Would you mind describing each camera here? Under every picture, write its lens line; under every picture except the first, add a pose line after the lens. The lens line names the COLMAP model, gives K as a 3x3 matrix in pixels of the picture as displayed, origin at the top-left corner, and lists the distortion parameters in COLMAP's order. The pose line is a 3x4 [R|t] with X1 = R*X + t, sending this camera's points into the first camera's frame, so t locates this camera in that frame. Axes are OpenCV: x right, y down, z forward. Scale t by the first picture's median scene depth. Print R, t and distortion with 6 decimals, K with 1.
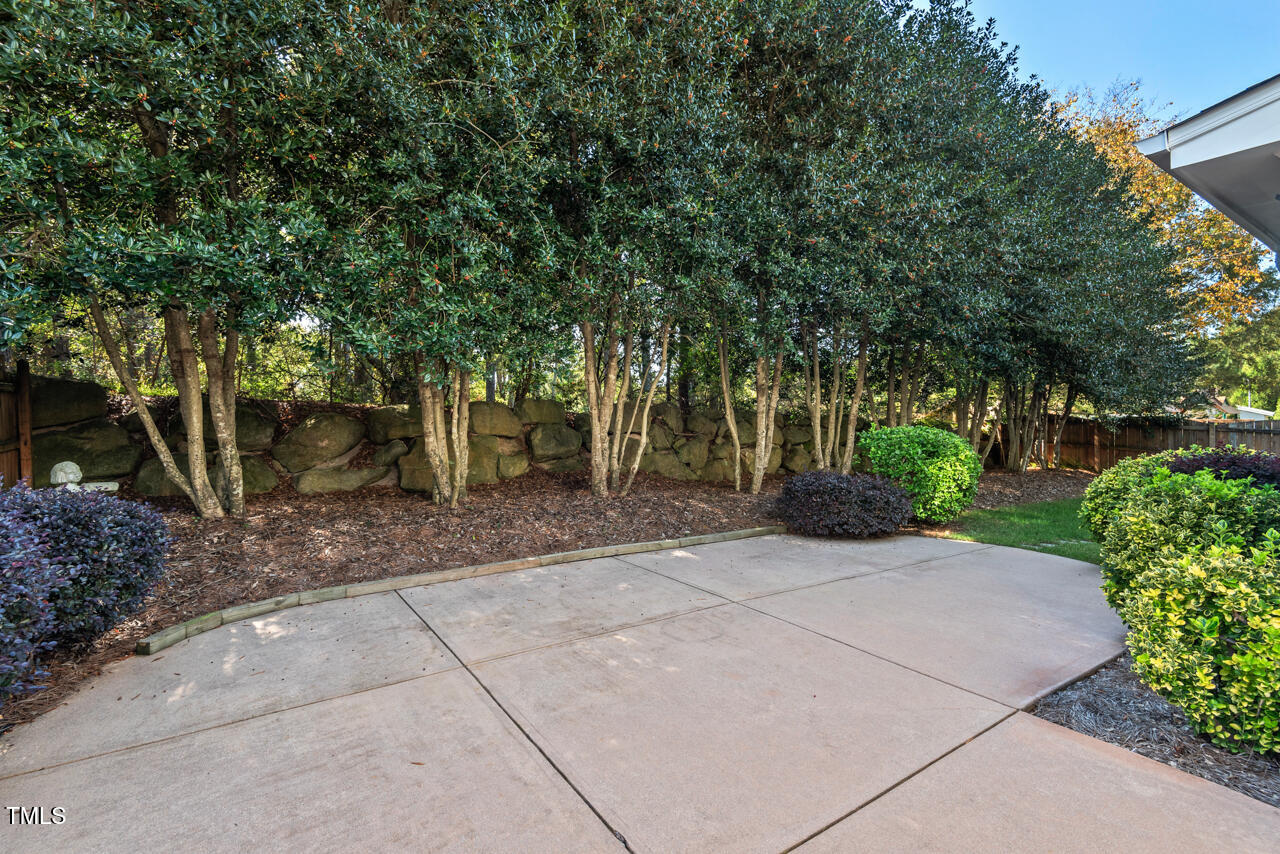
lens RADIAL K [[581.3, 0, 638.1], [0, 581.3, 427.5], [0, 0, 1]] dist [0.023265, -0.014520]
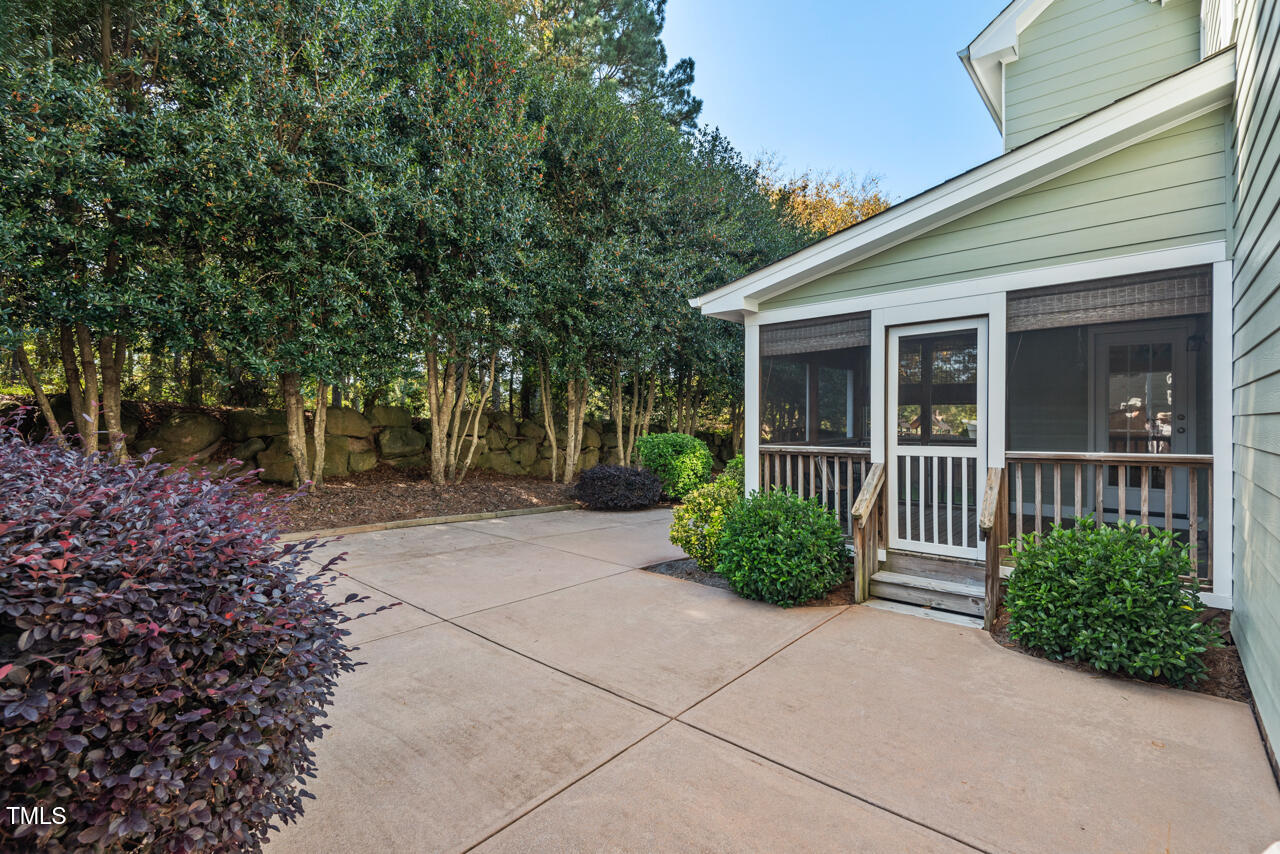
lens RADIAL K [[581.3, 0, 642.9], [0, 581.3, 423.7], [0, 0, 1]] dist [0.023265, -0.014520]
pose [[0.969962, 0.019989, 0.242433, 0.058718], [-0.014998, 0.999636, -0.022415, 0.007925], [-0.242793, 0.018105, 0.969909, -0.350874]]
